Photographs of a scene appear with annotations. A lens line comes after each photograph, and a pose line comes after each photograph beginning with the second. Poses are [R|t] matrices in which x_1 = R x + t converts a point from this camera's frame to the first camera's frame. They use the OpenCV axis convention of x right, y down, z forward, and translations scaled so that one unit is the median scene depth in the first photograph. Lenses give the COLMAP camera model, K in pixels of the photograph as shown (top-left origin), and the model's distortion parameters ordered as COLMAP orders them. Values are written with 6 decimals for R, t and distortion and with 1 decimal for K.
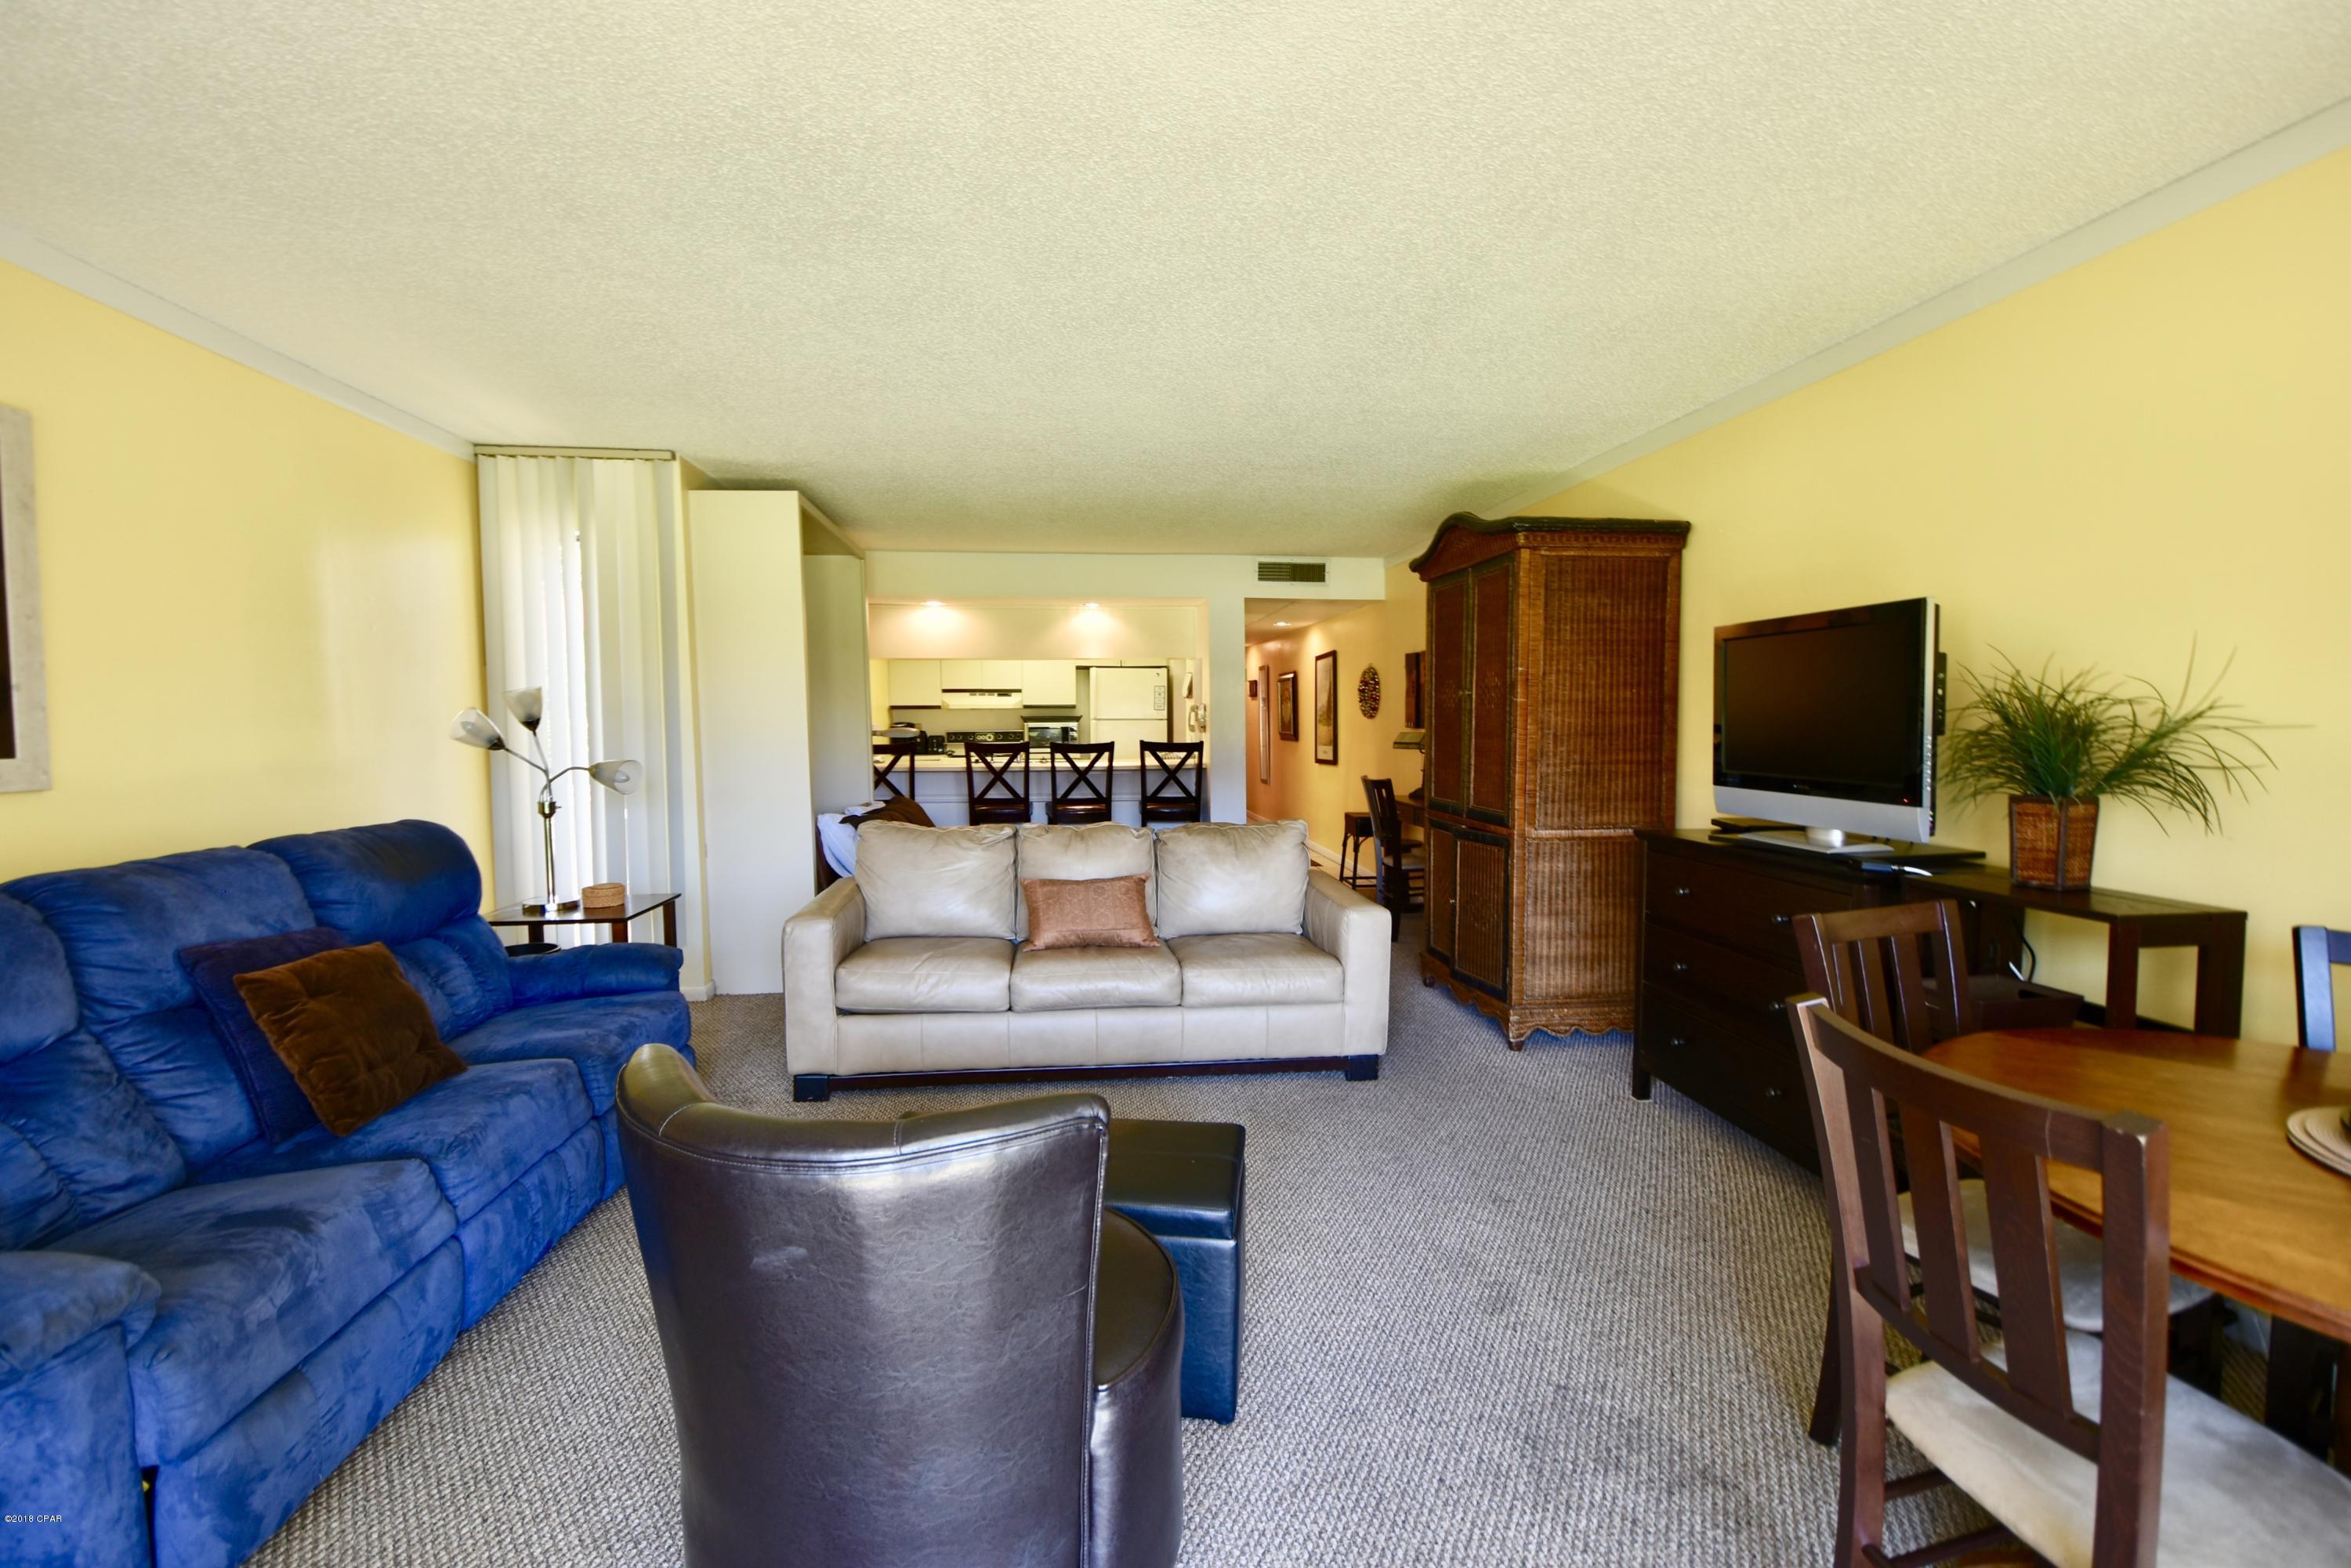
lens RADIAL K [[1048.0, 0, 1164.2], [0, 1048.0, 784.1], [0, 0, 1]] dist [-0.018174, -0.000169]
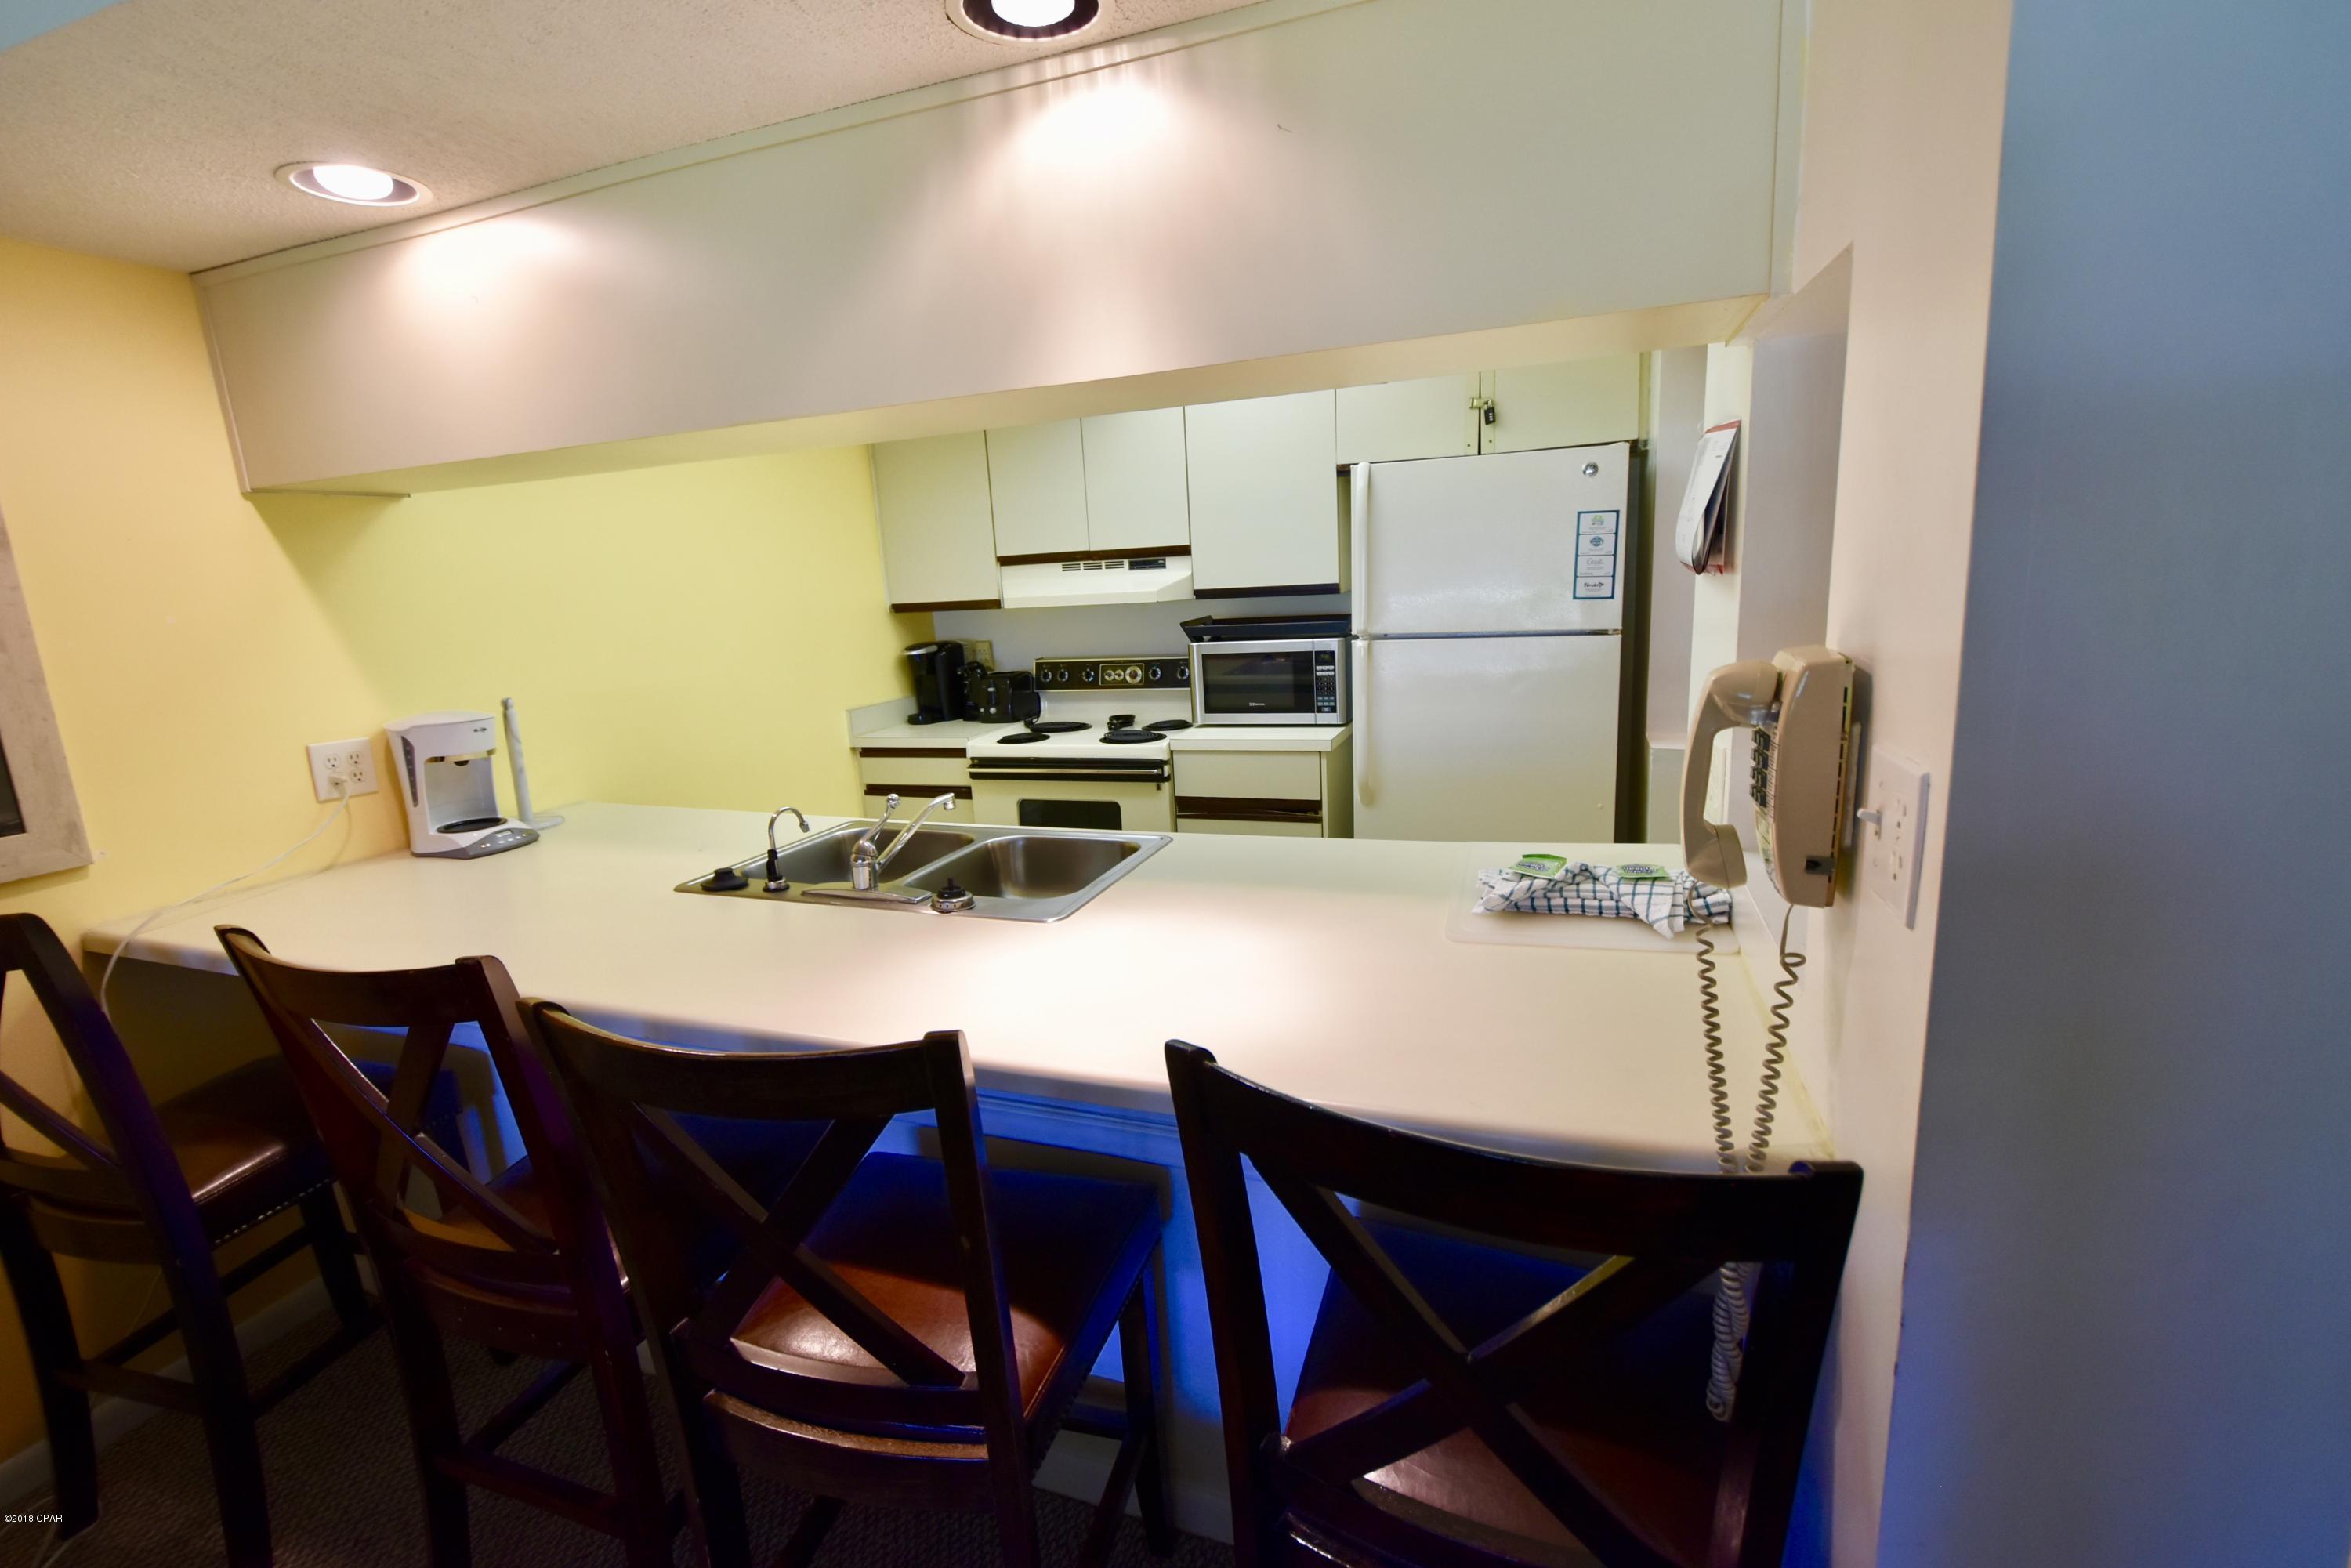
lens RADIAL K [[1048.0, 0, 1164.2], [0, 1048.0, 784.1], [0, 0, 1]] dist [-0.018174, -0.000169]
pose [[0.893281, 0.045323, -0.447208, 0.045163], [0.026604, 0.987829, 0.153255, -0.153048], [0.448711, -0.148797, 0.881203, 1.573632]]
